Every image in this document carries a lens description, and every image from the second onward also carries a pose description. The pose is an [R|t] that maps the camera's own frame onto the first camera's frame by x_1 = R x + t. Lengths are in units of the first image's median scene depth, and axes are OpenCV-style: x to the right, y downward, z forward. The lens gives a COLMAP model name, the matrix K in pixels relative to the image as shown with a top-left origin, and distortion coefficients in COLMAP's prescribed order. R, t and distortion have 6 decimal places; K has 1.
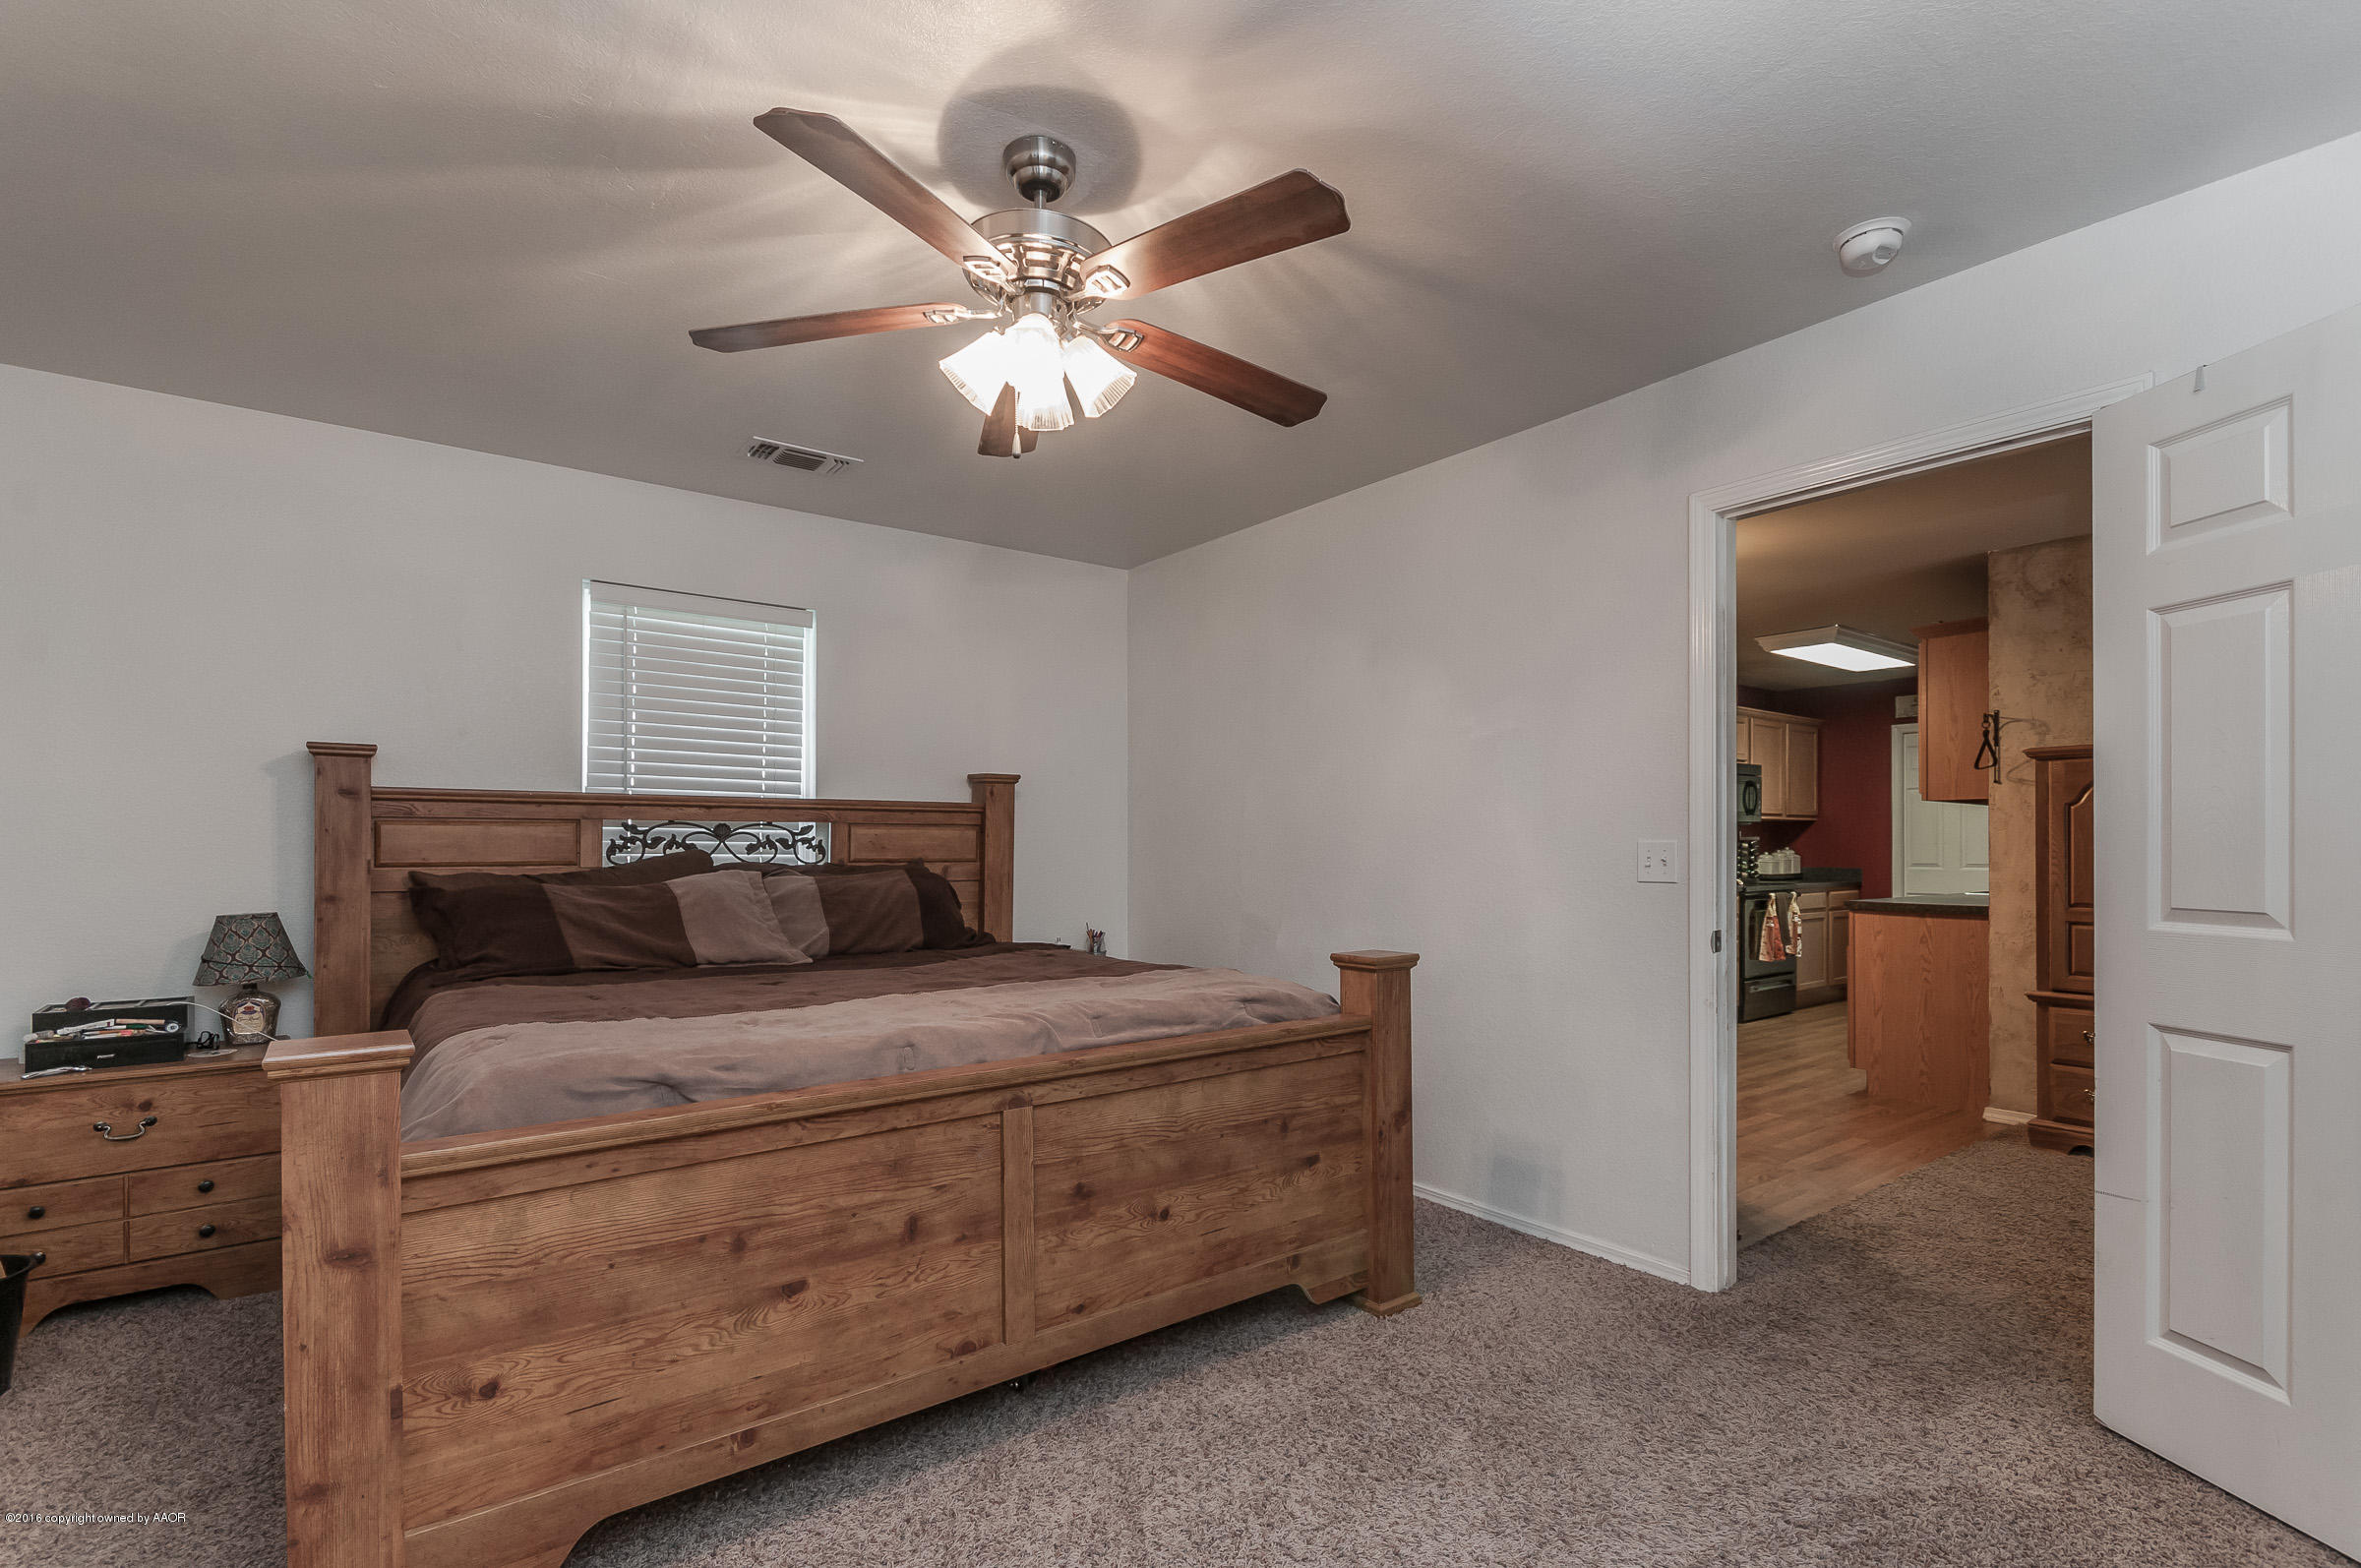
lens RADIAL K [[1075.1, 0, 1198.5], [0, 1075.1, 841.9], [0, 0, 1]] dist [-0.010134, -0.001049]
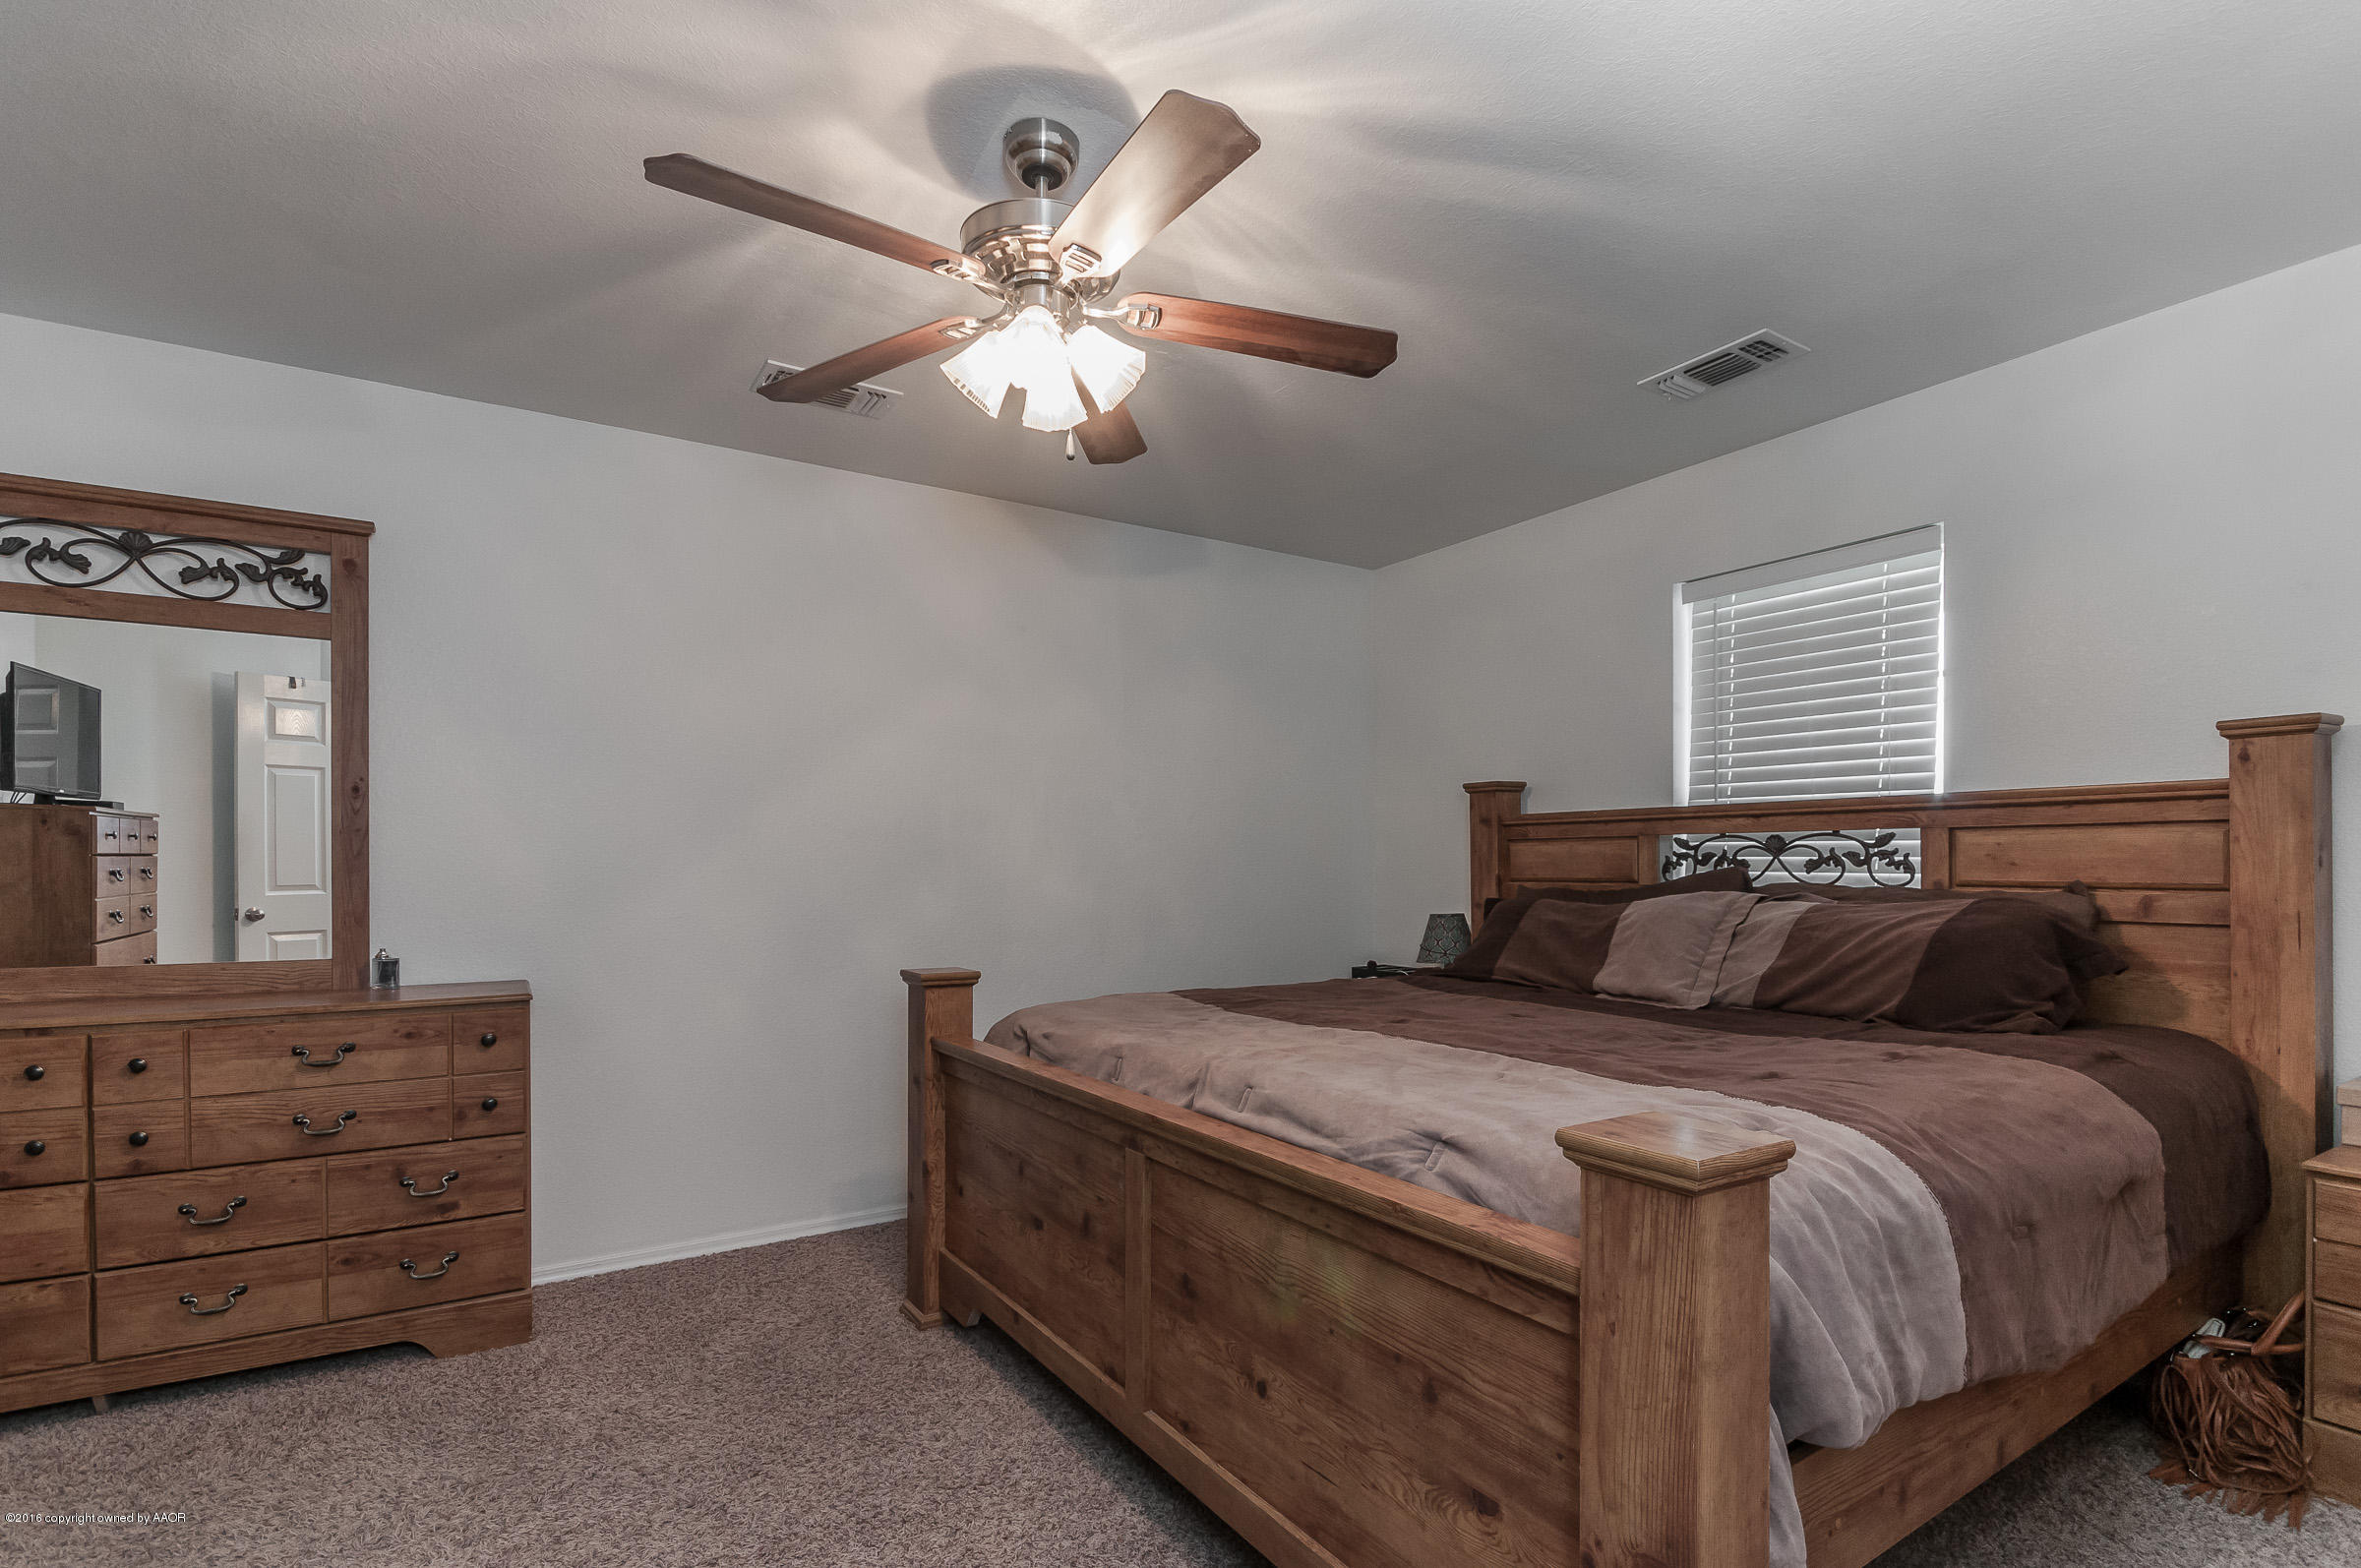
lens RADIAL K [[1075.1, 0, 1174.0], [0, 1075.1, 870.3], [0, 0, 1]] dist [-0.010134, -0.001049]
pose [[-0.071391, 0.004738, -0.997437, 0.410355], [0.009114, 0.999950, 0.004097, 0.002471], [0.997407, -0.008798, -0.071430, 0.608478]]
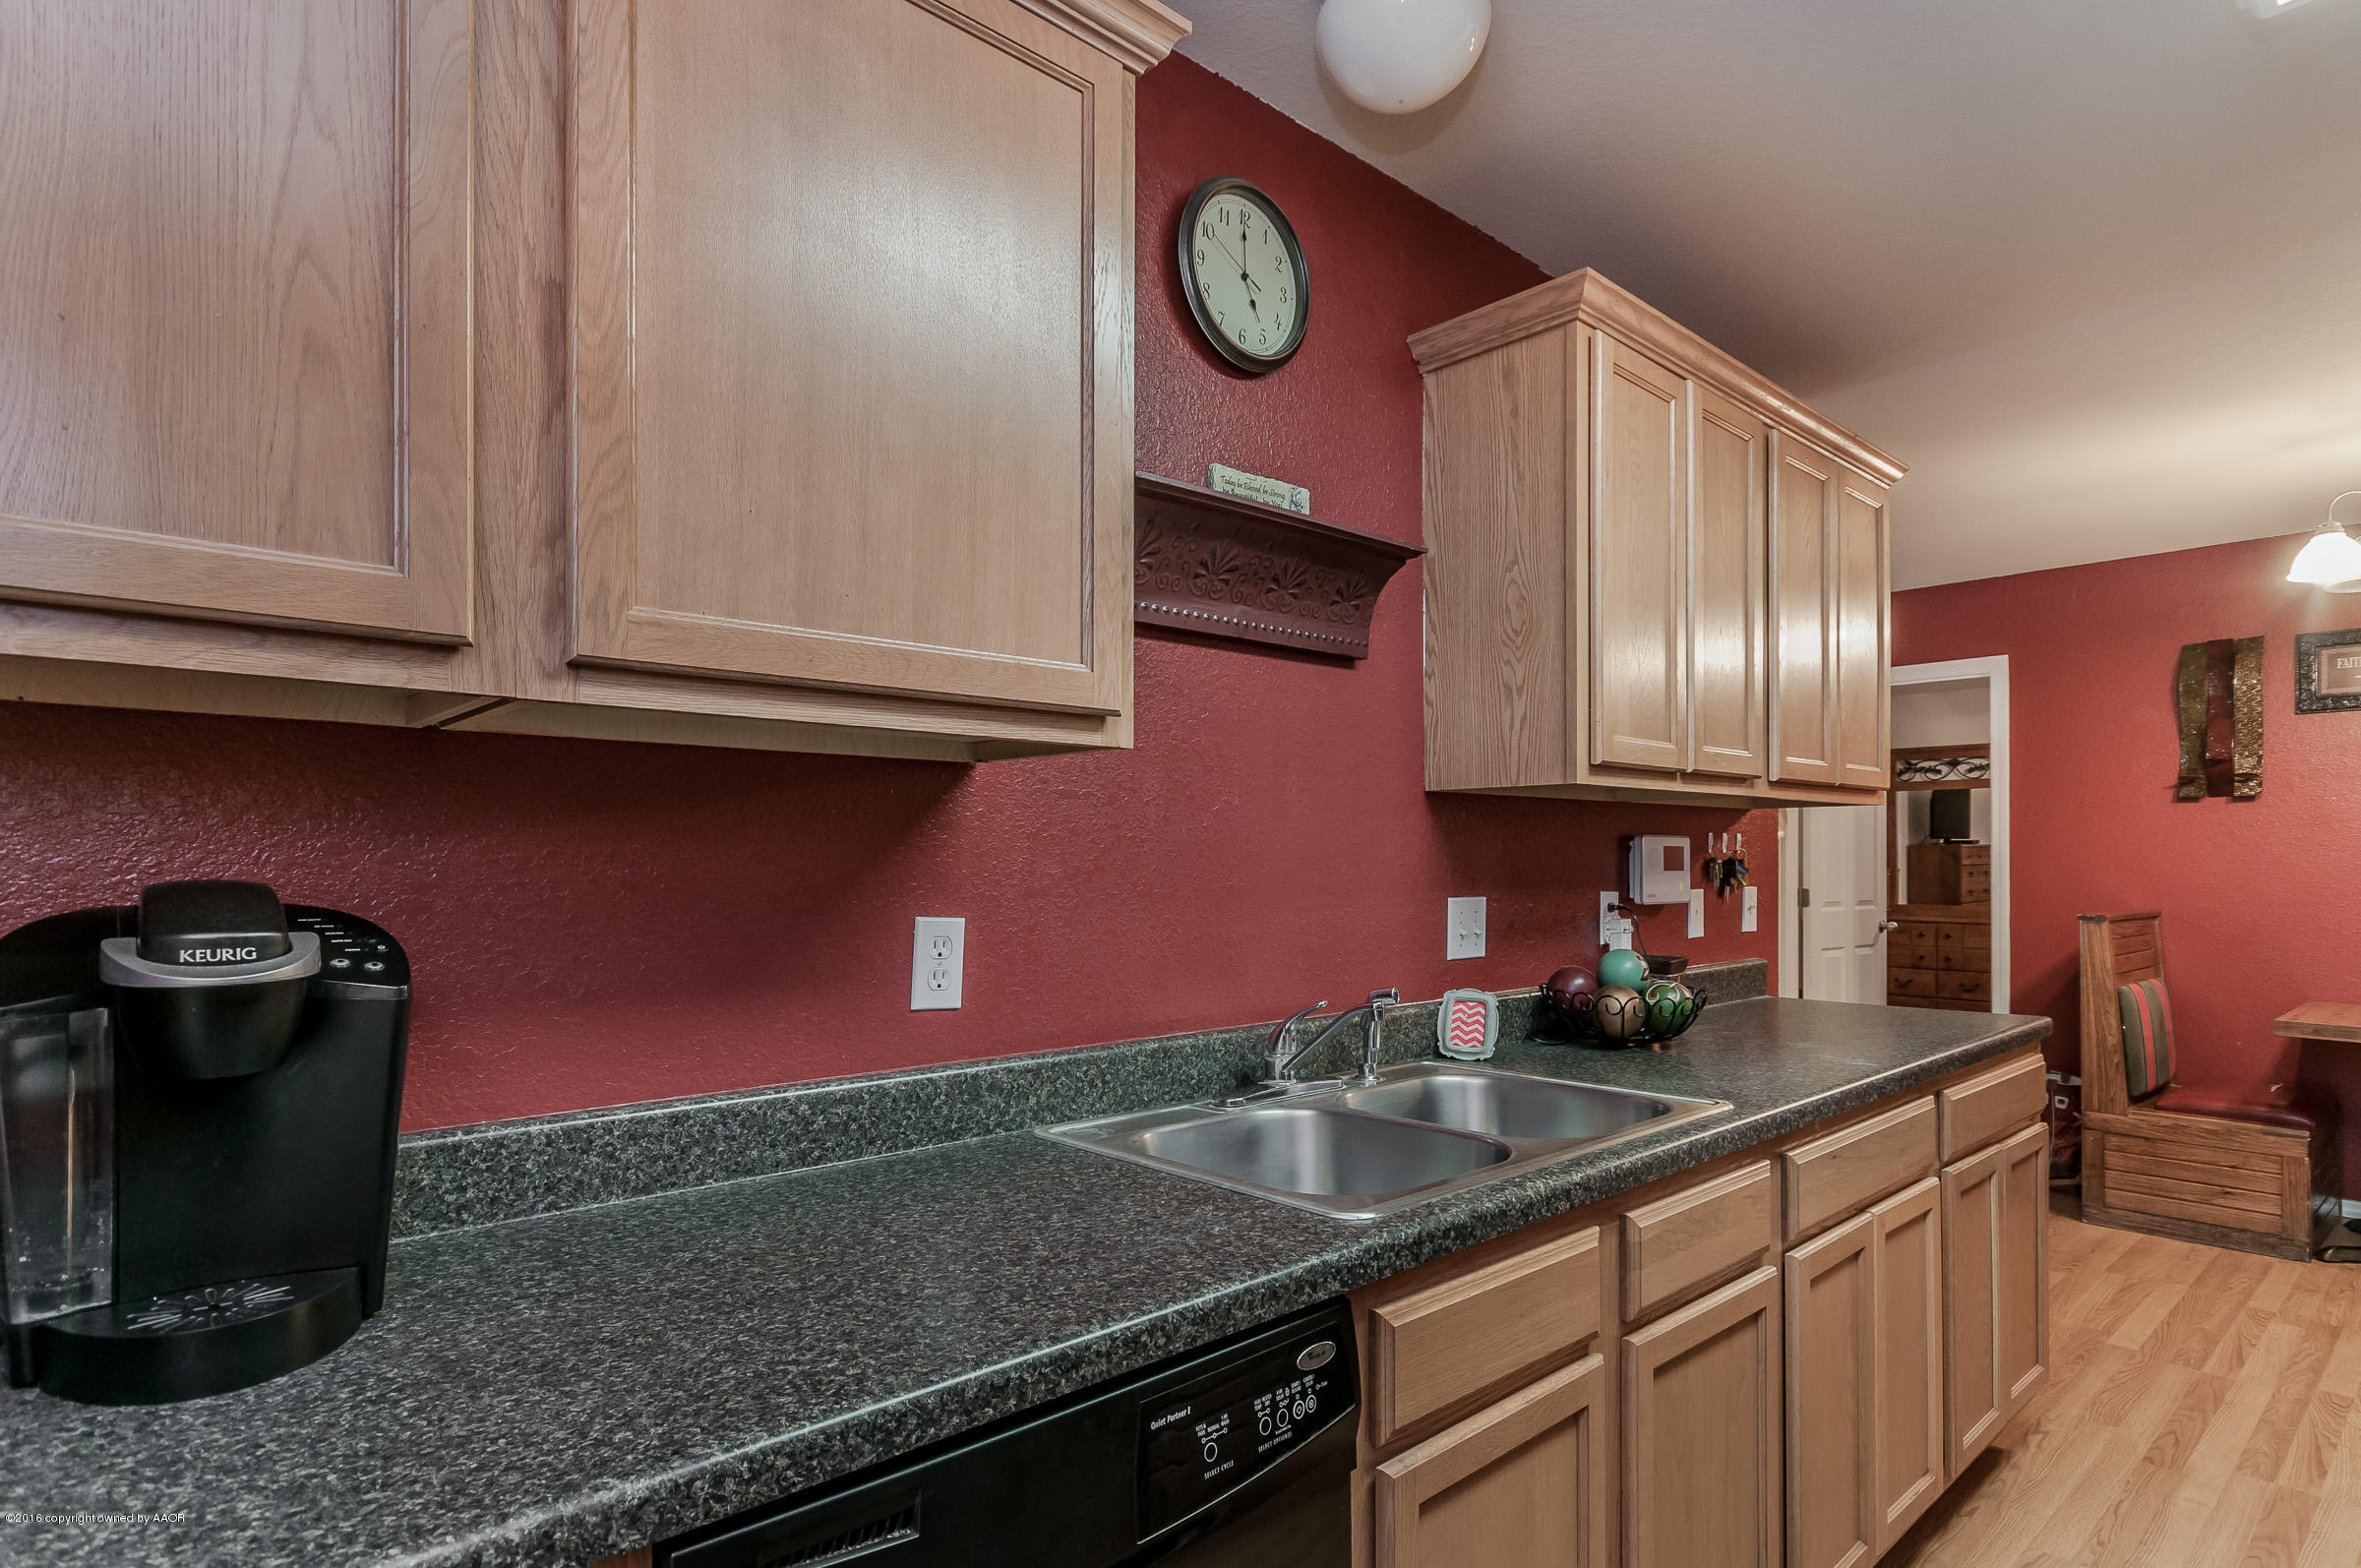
lens RADIAL K [[1256.7, 0, 1157.2], [0, 1256.7, 857.7], [0, 0, 1]] dist [-0.001454, -0.000633]
pose [[-0.997705, 0.005358, -0.067497, 1.437724], [0.006109, 0.999922, -0.010928, -0.014197], [0.067433, -0.011316, -0.997660, 2.158421]]
